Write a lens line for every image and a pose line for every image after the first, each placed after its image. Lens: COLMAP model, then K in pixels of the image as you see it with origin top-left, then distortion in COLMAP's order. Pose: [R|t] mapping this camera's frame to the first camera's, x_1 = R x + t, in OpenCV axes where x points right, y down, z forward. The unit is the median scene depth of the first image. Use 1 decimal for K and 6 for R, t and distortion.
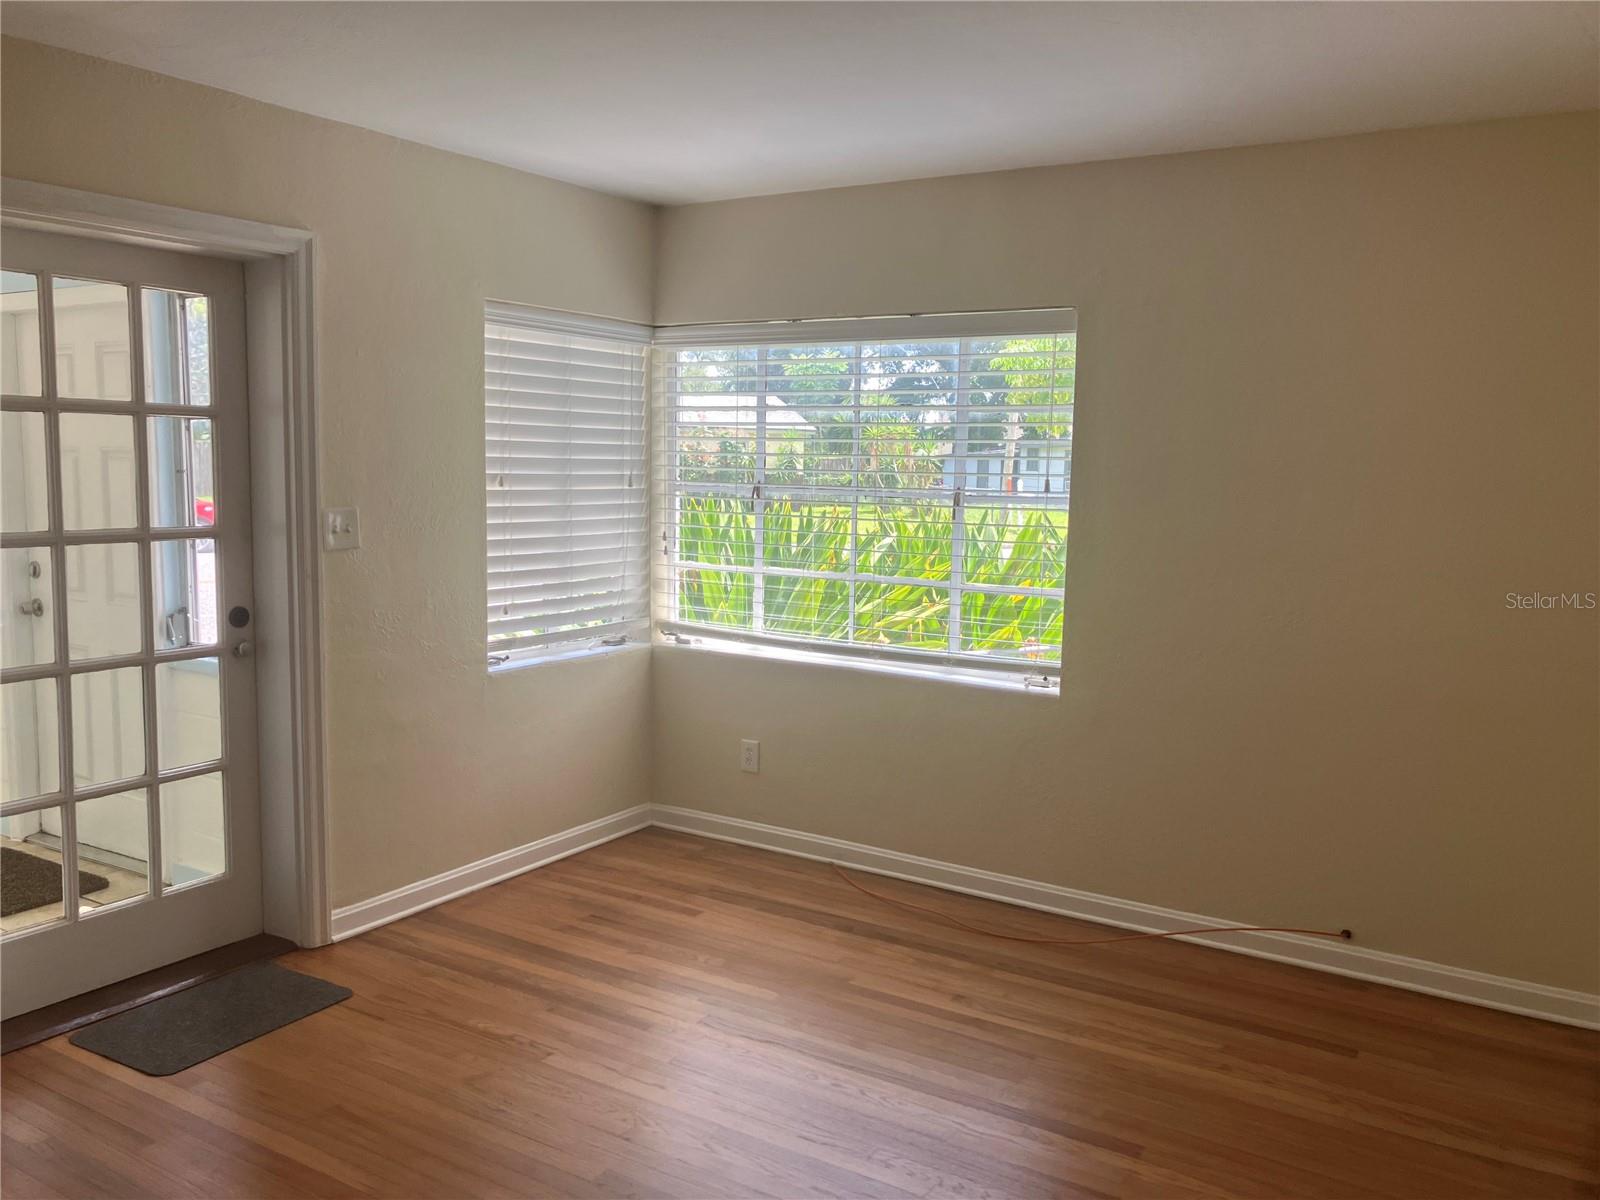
lens RADIAL K [[1324.4, 0, 799.0], [0, 1324.4, 602.1], [0, 0, 1]] dist [0.040425, -0.048398]
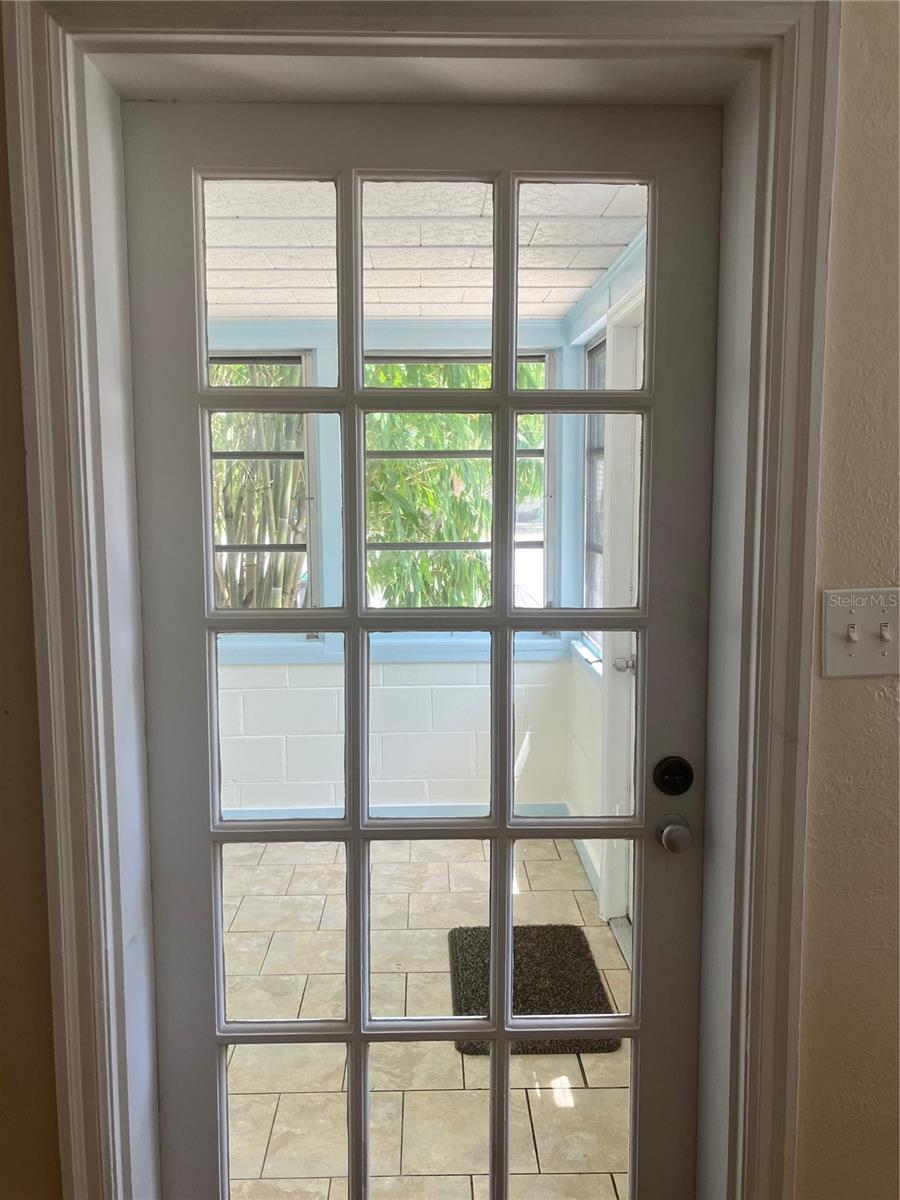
lens RADIAL K [[993.3, 0, 447.1], [0, 993.3, 601.3], [0, 0, 1]] dist [0.040425, -0.048398]
pose [[0.552926, 0.085269, -0.828856, -0.142382], [-0.077095, 0.995718, 0.051006, -0.076231], [0.829656, 0.035698, 0.557132, 0.714456]]
